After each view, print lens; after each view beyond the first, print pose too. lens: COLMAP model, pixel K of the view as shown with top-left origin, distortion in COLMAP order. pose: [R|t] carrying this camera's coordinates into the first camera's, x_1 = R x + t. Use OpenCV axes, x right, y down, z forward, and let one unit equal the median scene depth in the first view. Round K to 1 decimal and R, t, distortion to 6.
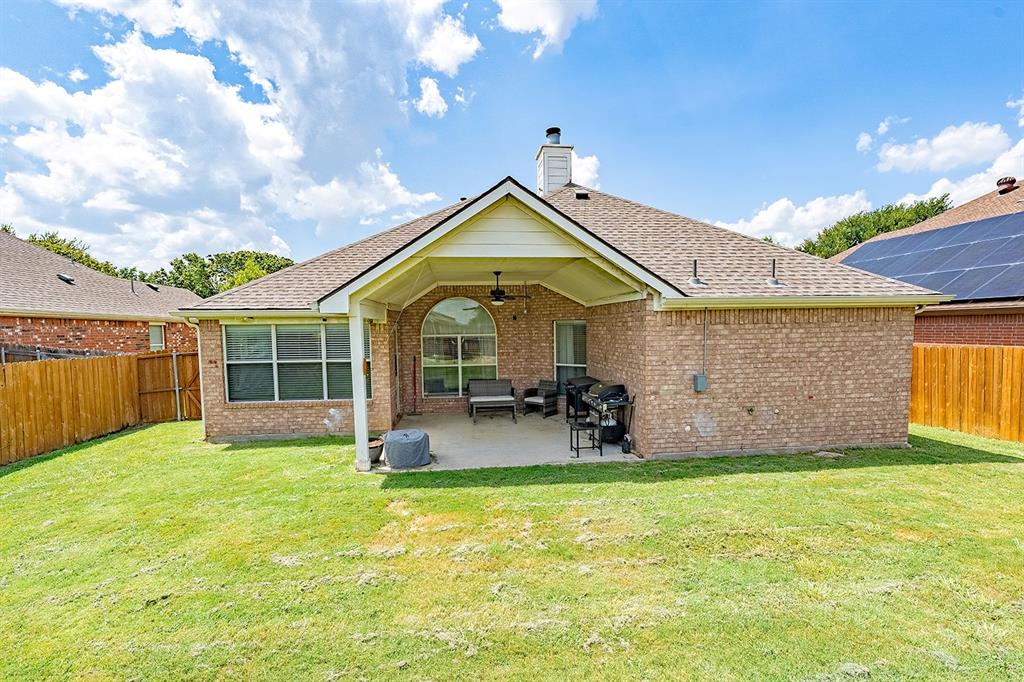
lens RADIAL K [[431.7, 0, 512.0], [0, 431.7, 341.0], [0, 0, 1]] dist [-0.000919, 0.000156]
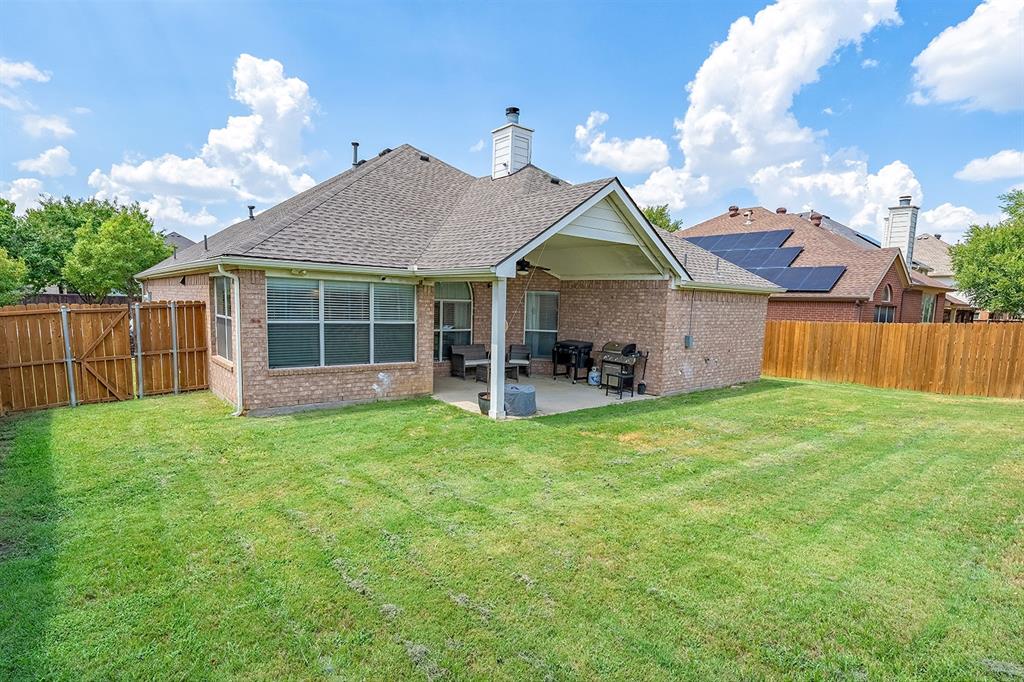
lens RADIAL K [[485.4, 0, 512.4], [0, 485.4, 334.9], [0, 0, 1]] dist [0.001292, -0.000316]
pose [[0.853199, 0.003285, 0.521576, -0.759429], [-0.027698, 0.998855, 0.039018, 0.025292], [-0.520850, -0.047737, 0.852312, -0.057315]]
